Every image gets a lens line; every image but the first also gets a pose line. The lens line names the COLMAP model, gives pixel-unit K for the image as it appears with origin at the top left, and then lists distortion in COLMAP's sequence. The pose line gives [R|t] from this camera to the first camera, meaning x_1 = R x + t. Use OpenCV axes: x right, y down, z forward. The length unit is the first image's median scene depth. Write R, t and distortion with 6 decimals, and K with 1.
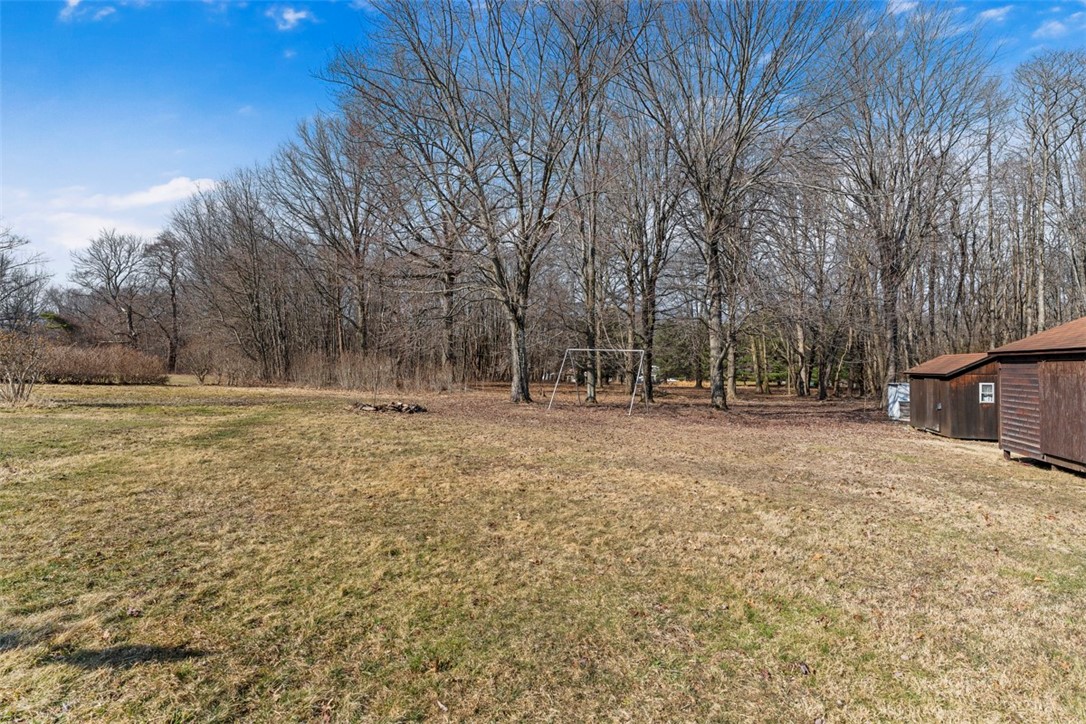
lens RADIAL K [[482.2, 0, 547.4], [0, 482.2, 357.9], [0, 0, 1]] dist [-0.004461, 0.000142]
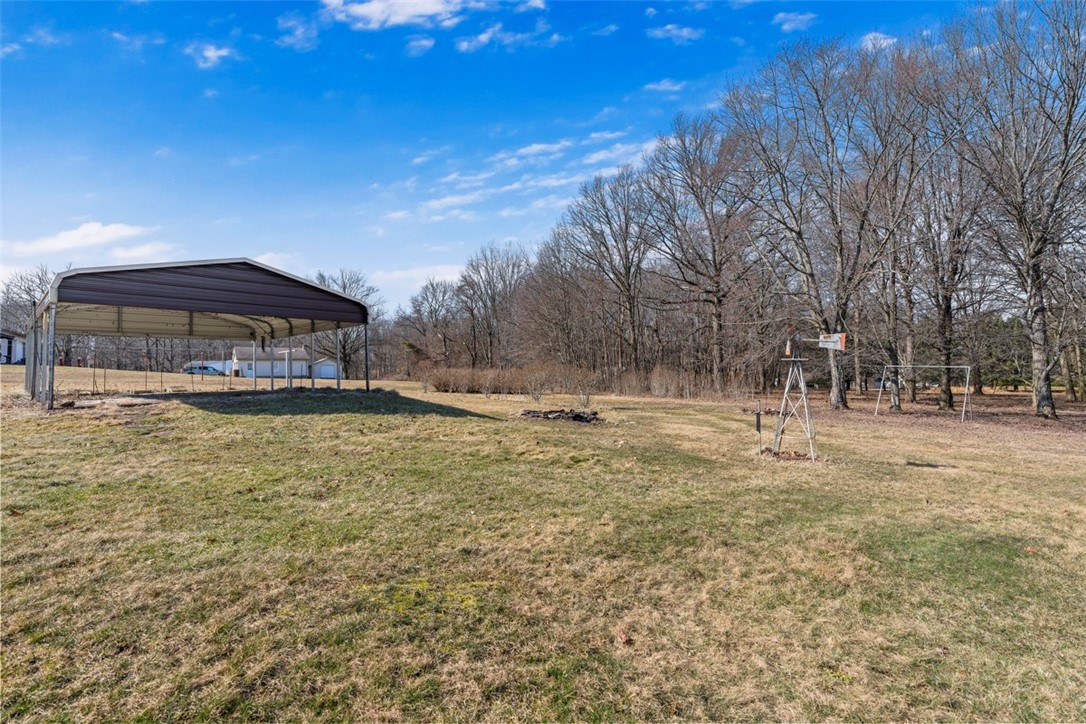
lens RADIAL K [[482.2, 0, 547.4], [0, 482.2, 357.9], [0, 0, 1]] dist [-0.004461, 0.000142]
pose [[0.924632, -0.026835, -0.379915, -0.236529], [0.023296, 0.999632, -0.013908, -0.034153], [0.380148, 0.004010, 0.924917, -0.365000]]
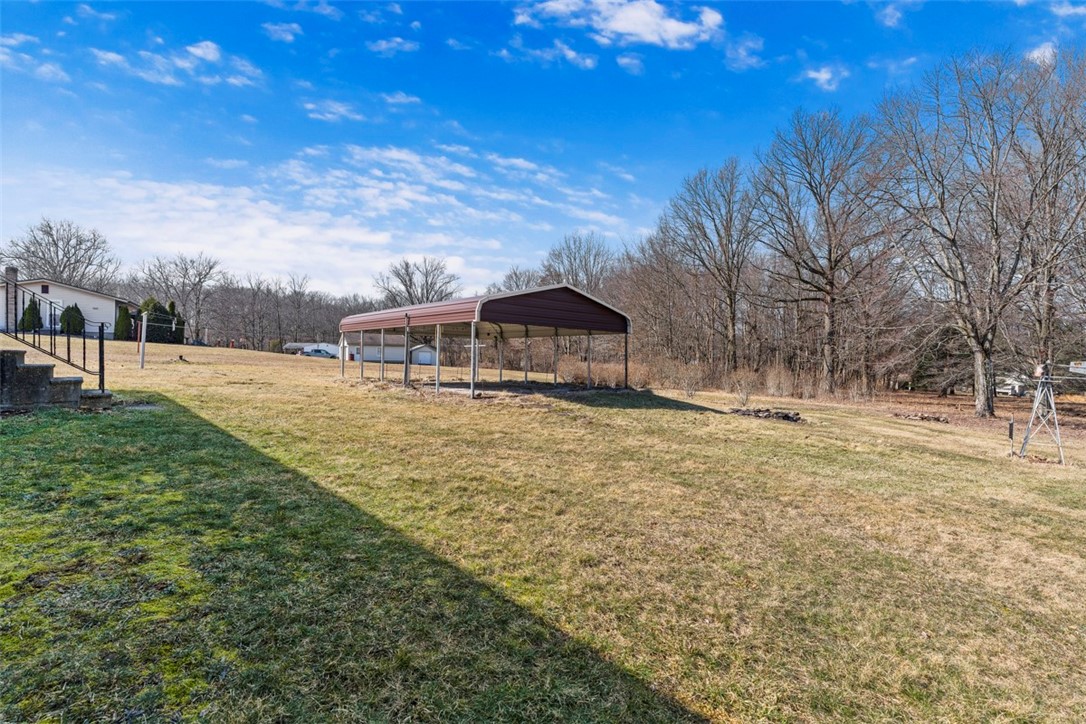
lens RADIAL K [[497.7, 0, 549.3], [0, 497.7, 362.3], [0, 0, 1]] dist [-0.001810, -0.000041]
pose [[0.882619, 0.016148, -0.469812, -0.384400], [-0.008357, 0.999791, 0.018665, -0.054410], [0.470016, -0.012548, 0.882569, -0.564864]]
